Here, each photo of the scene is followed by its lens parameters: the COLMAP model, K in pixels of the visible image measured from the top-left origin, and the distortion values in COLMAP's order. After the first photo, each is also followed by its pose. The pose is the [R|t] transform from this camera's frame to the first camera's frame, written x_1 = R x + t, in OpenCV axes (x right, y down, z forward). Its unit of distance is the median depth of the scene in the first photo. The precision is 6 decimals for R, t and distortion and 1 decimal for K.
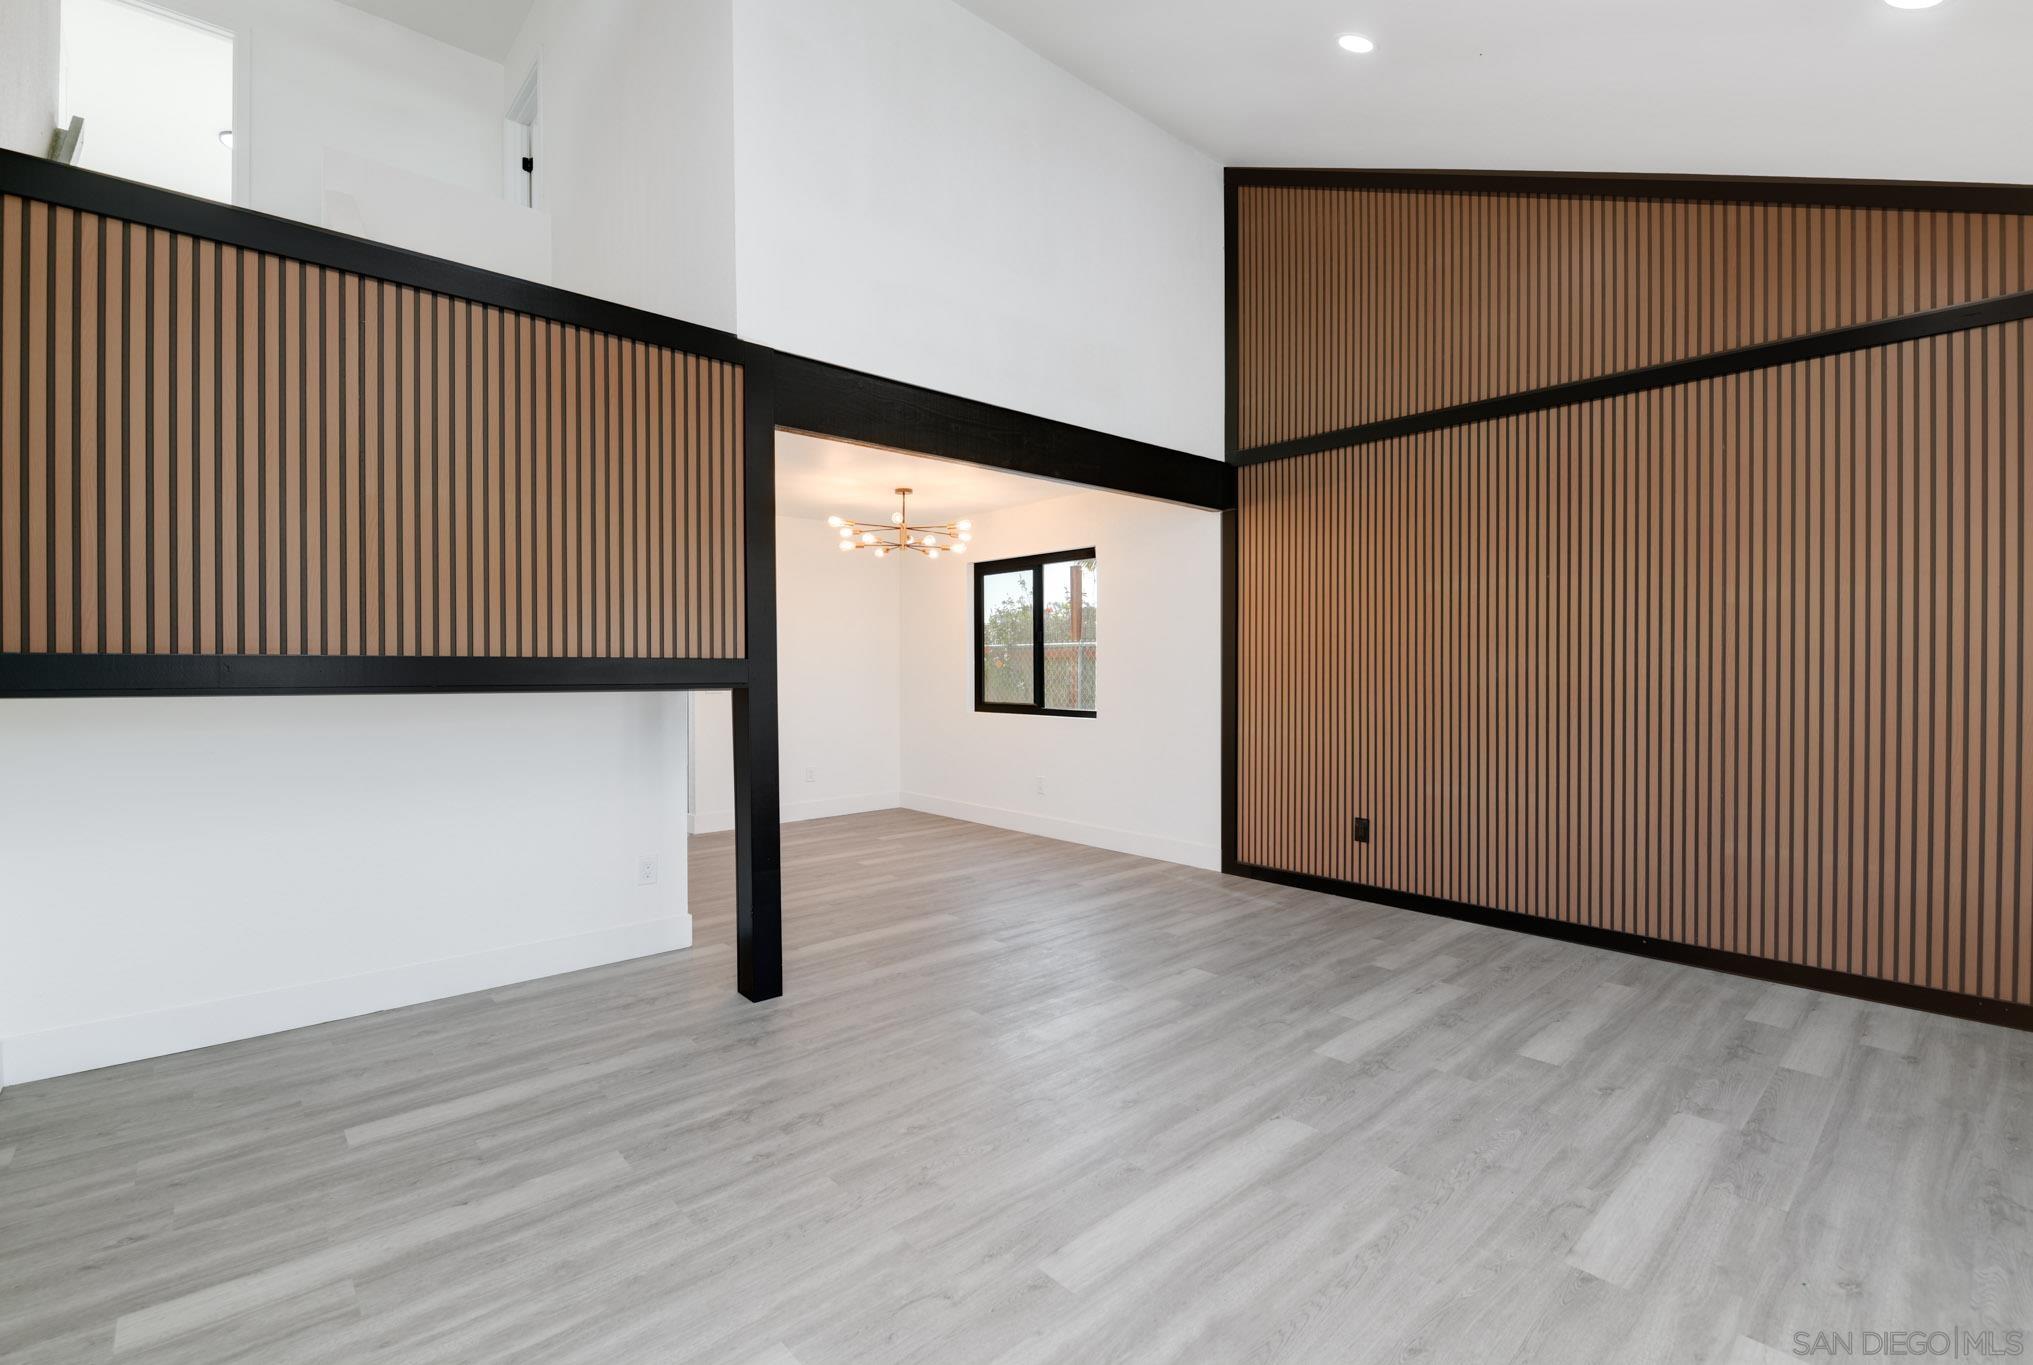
lens RADIAL K [[902.3, 0, 996.6], [0, 902.3, 669.6], [0, 0, 1]] dist [0.003923, -0.006174]
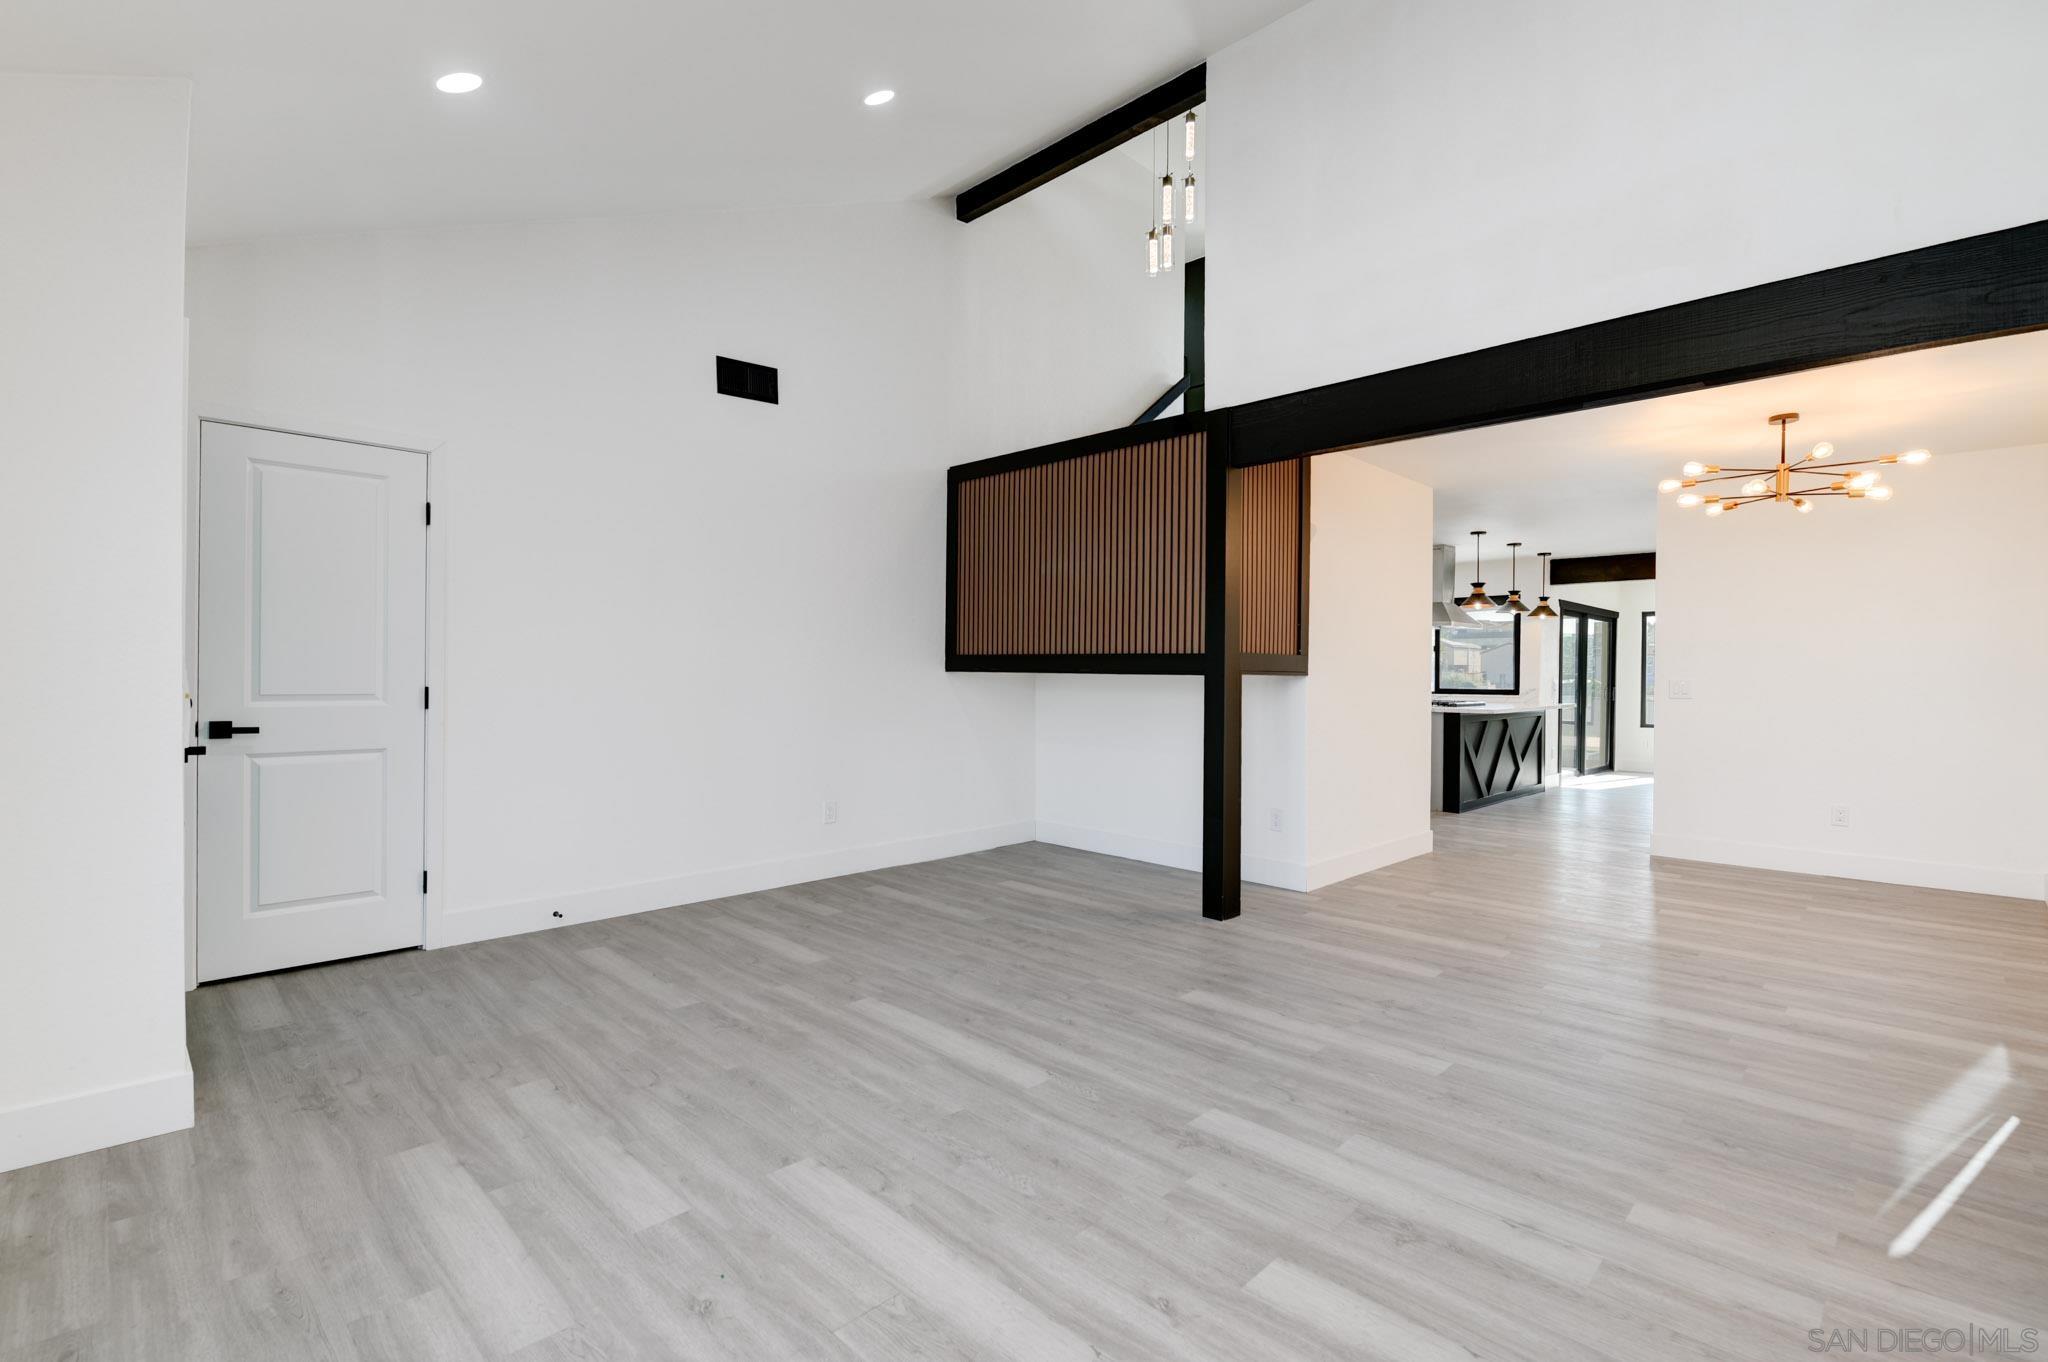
lens RADIAL K [[885.4, 0, 1053.7], [0, 885.4, 677.2], [0, 0, 1]] dist [0.003024, -0.004951]
pose [[0.092707, 0.004179, -0.995685, 1.282613], [-0.012786, 0.999914, 0.003006, 0.028032], [0.995611, 0.012452, 0.092753, 0.862851]]
